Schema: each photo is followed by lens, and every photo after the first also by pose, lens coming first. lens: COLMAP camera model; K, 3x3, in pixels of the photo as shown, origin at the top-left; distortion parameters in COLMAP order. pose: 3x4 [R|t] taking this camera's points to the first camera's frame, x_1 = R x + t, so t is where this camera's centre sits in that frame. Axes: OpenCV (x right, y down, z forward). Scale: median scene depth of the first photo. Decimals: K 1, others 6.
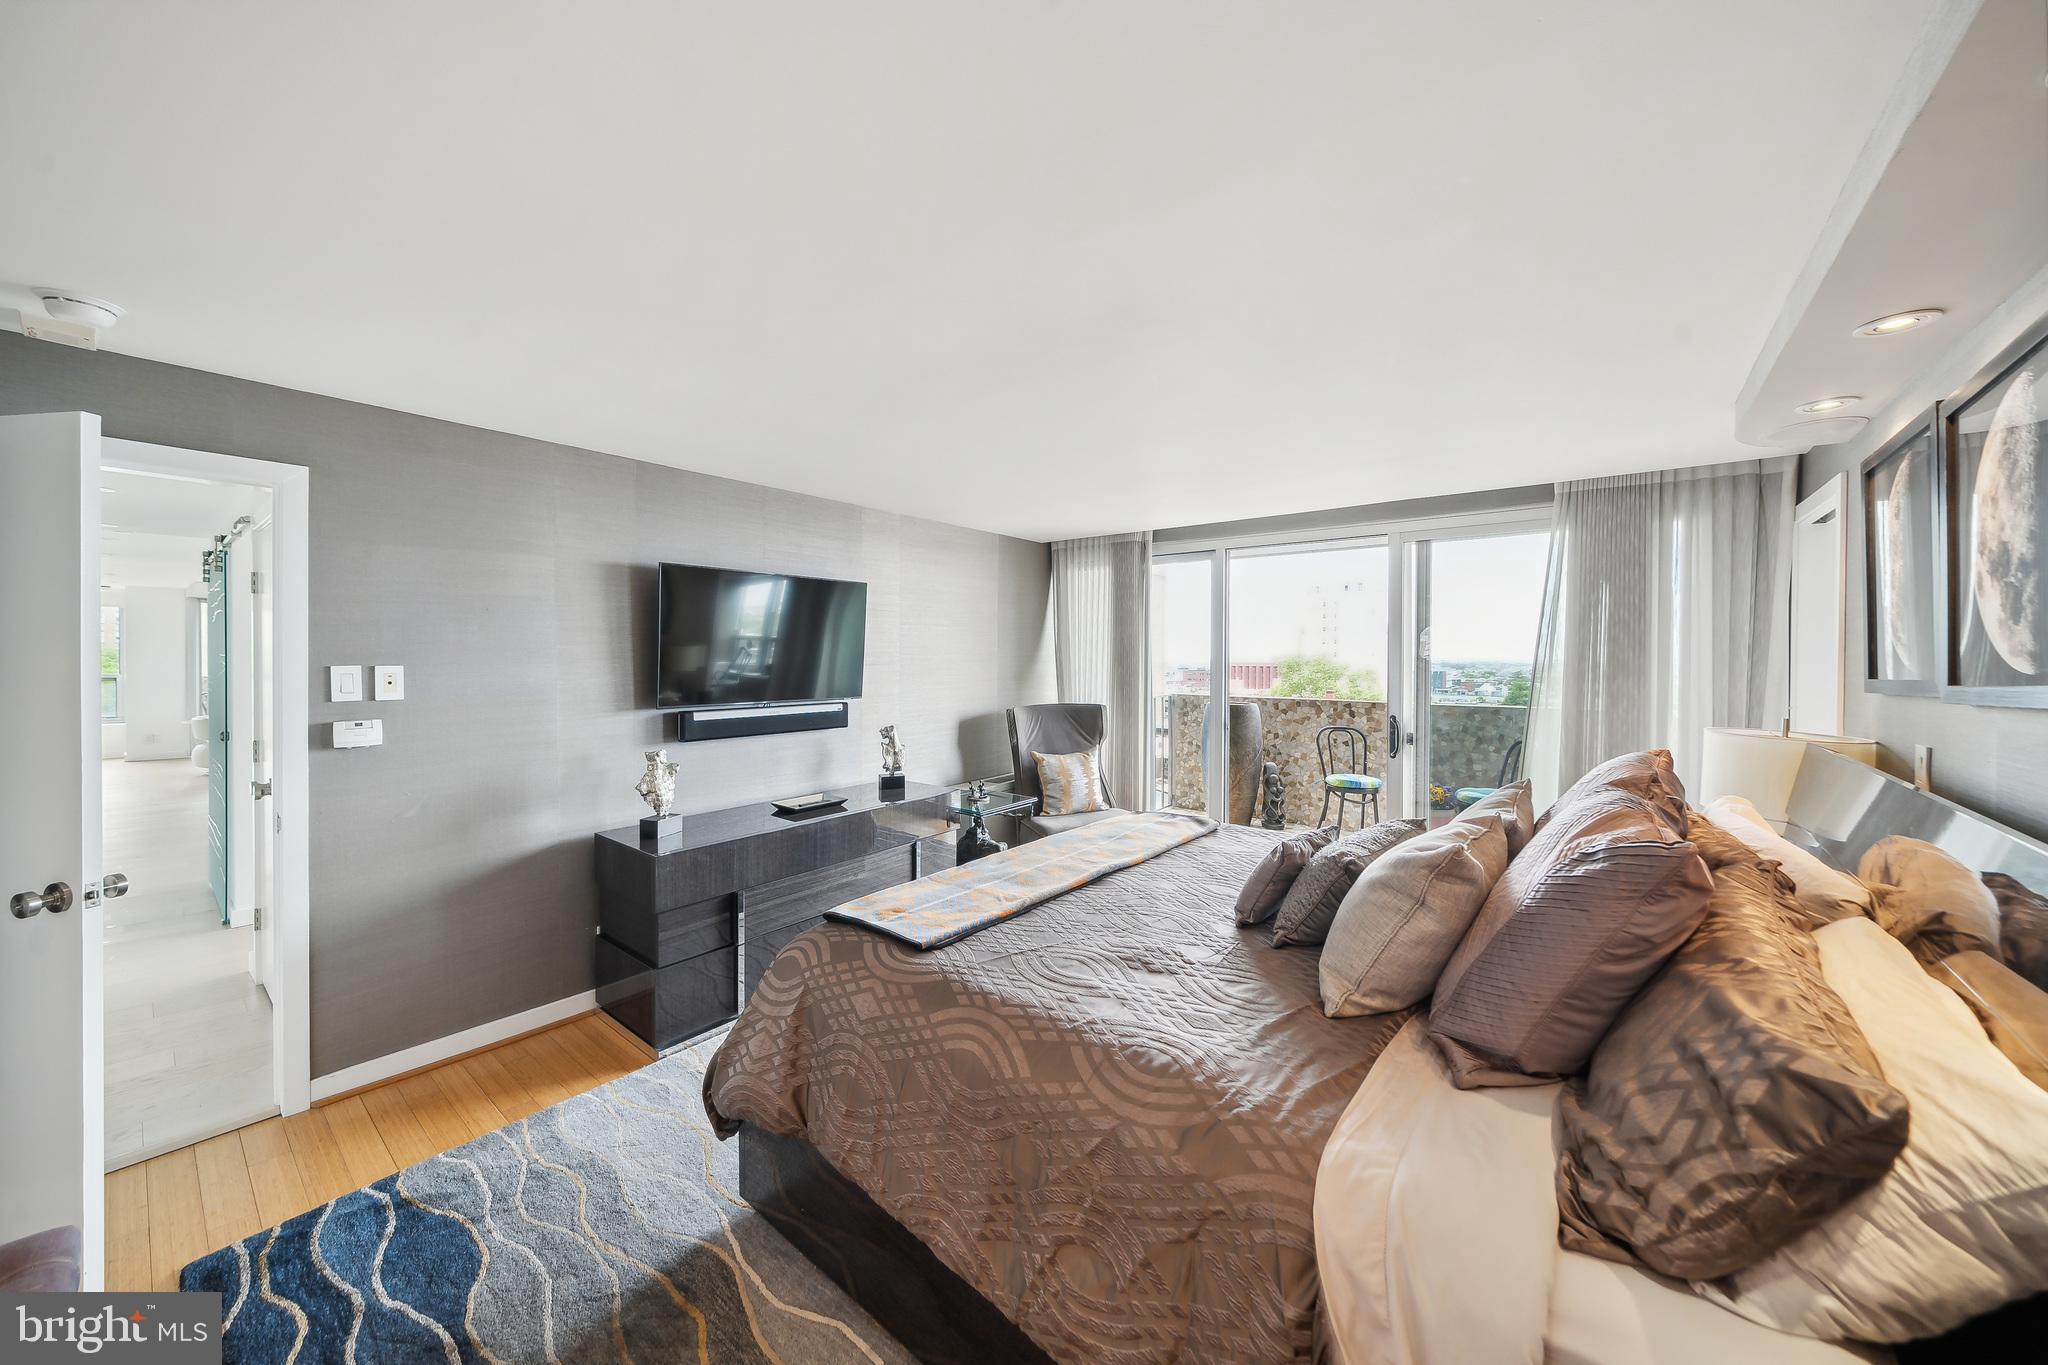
lens RADIAL K [[727.7, 0, 1020.0], [0, 727.7, 661.2], [0, 0, 1]] dist [0.000067, 0.000219]
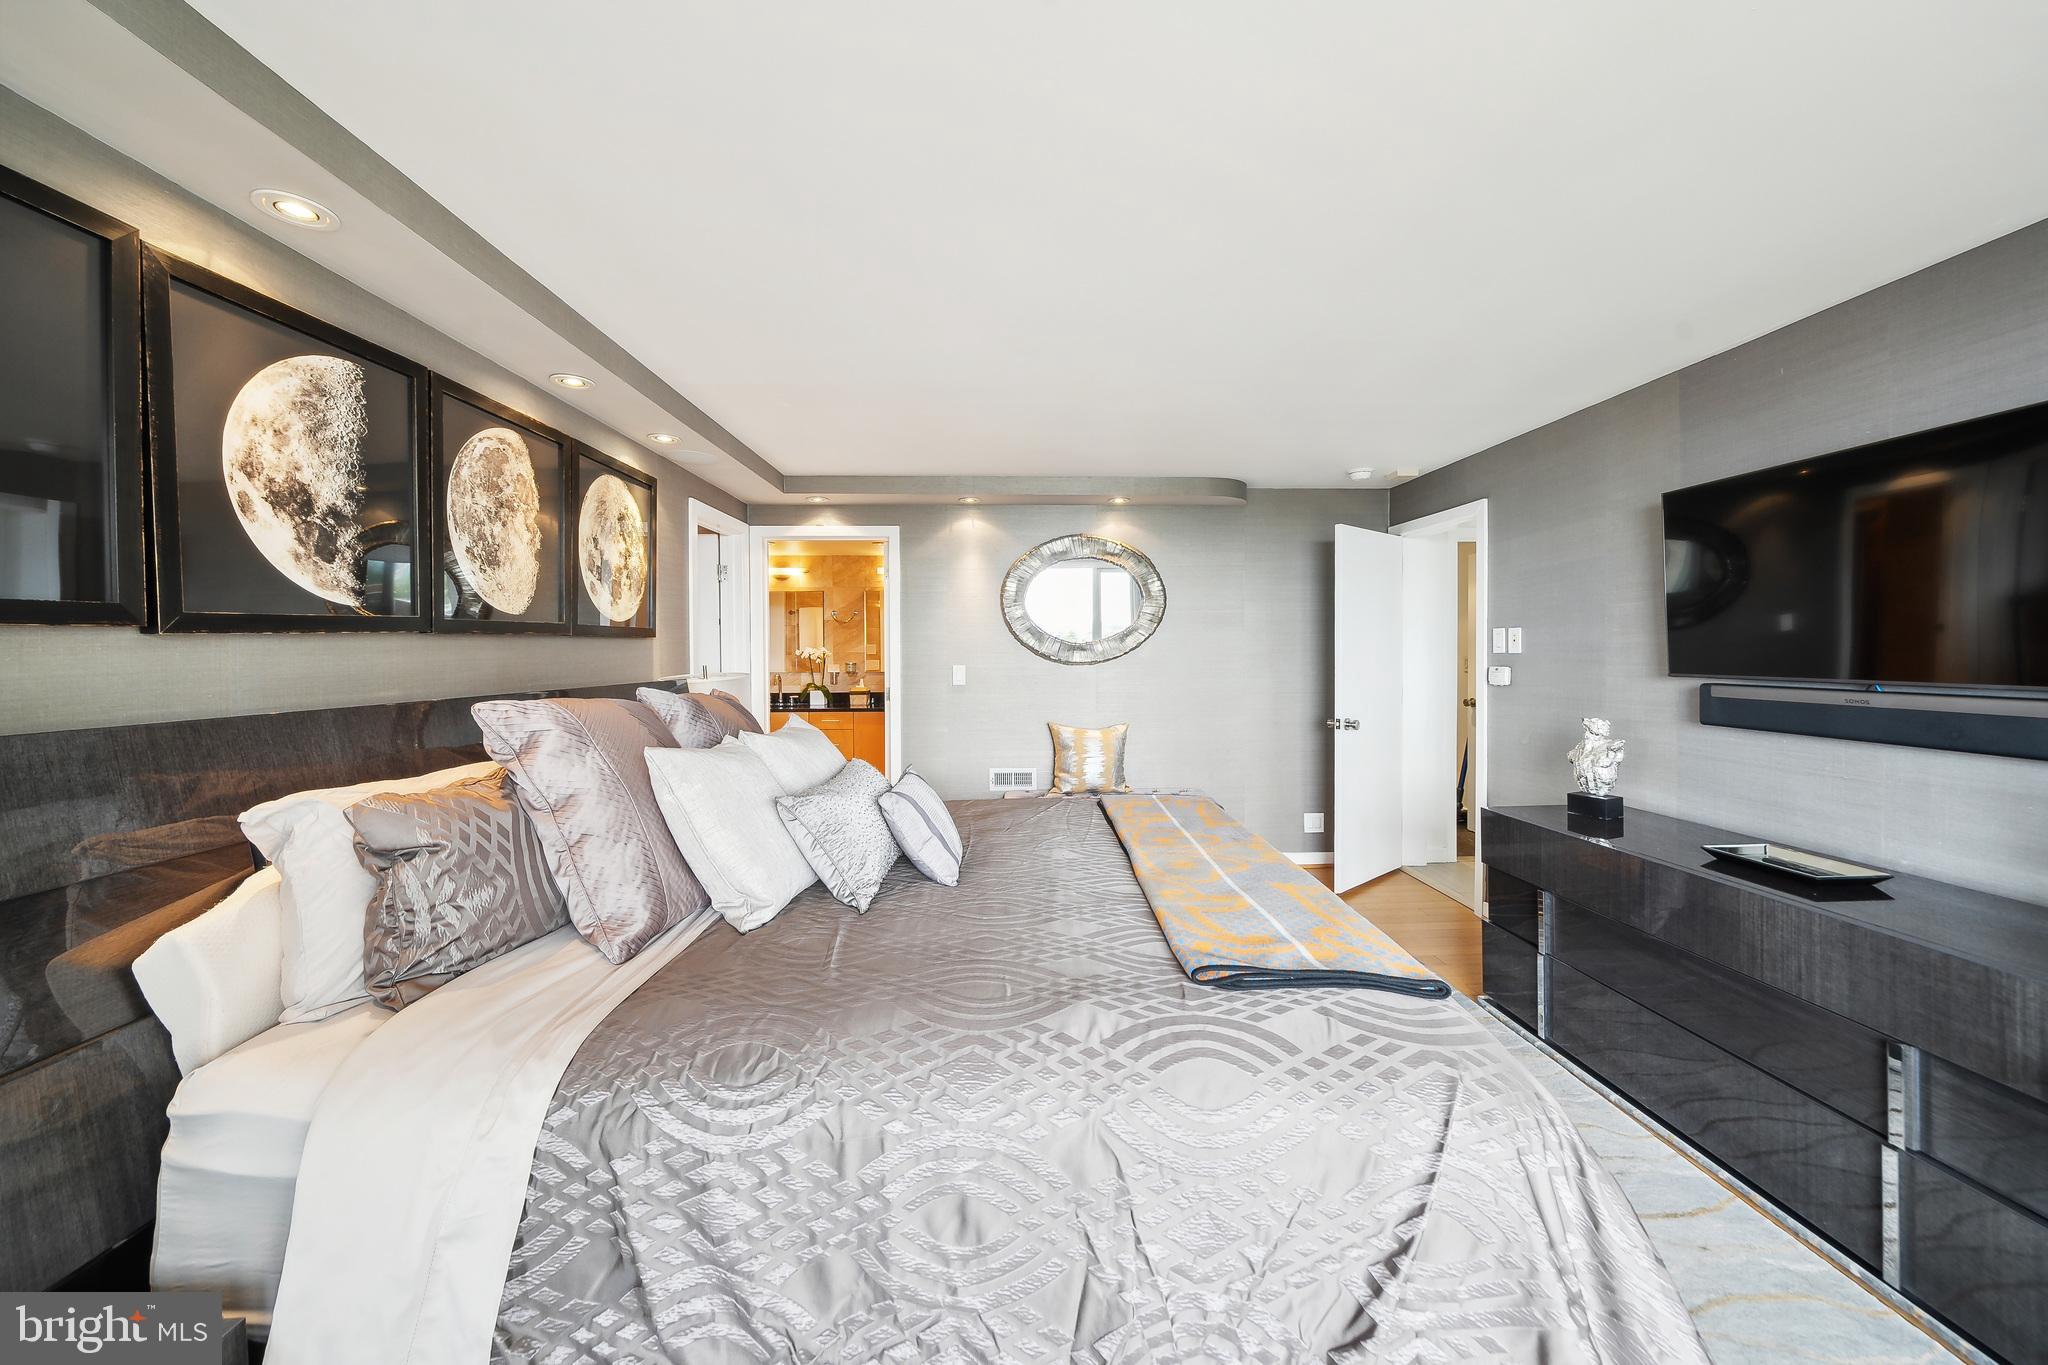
lens RADIAL K [[727.7, 0, 1035.0], [0, 727.7, 650.9], [0, 0, 1]] dist [0.000067, 0.000219]
pose [[-0.748020, 0.001727, -0.663674, 0.502980], [-0.007171, 0.999917, 0.010684, 0.029482], [0.663638, 0.012751, -0.747946, 1.044429]]
